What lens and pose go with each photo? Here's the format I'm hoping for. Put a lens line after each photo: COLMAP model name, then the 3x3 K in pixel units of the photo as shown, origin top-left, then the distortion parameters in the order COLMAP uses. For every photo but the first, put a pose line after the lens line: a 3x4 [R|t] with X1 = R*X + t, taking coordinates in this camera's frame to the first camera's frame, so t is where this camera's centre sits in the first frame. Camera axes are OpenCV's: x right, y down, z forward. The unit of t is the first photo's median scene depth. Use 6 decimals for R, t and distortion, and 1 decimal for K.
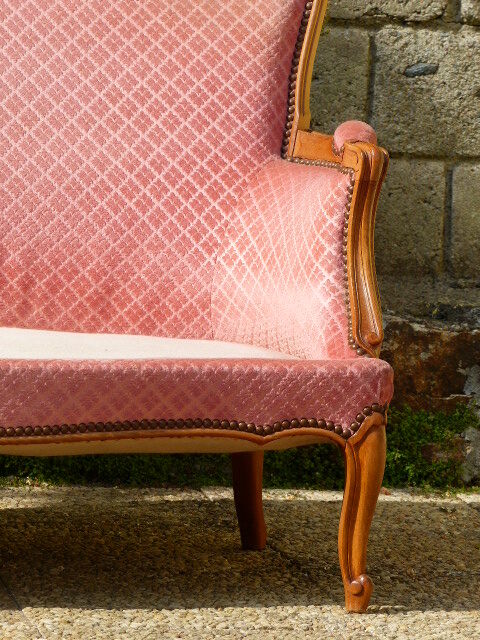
lens RADIAL K [[3538.1, 0, 240.6], [0, 3538.1, 320.0], [0, 0, 1]] dist [-0.166249, 0.000000]
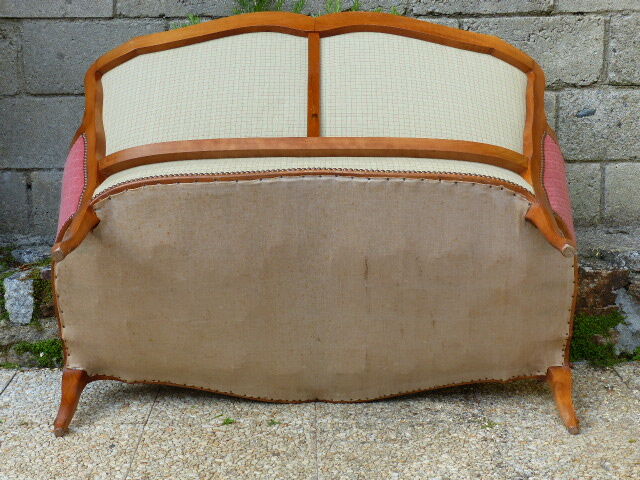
lens RADIAL K [[1125.3, 0, 316.9], [0, 1125.3, 236.3], [0, 0, 1]] dist [-0.027864, 0.000000]
pose [[0.982454, -0.025969, -0.184690, 0.024896], [0.047928, 0.992157, 0.115444, -0.096670], [0.180243, -0.122270, 0.975993, 0.496840]]
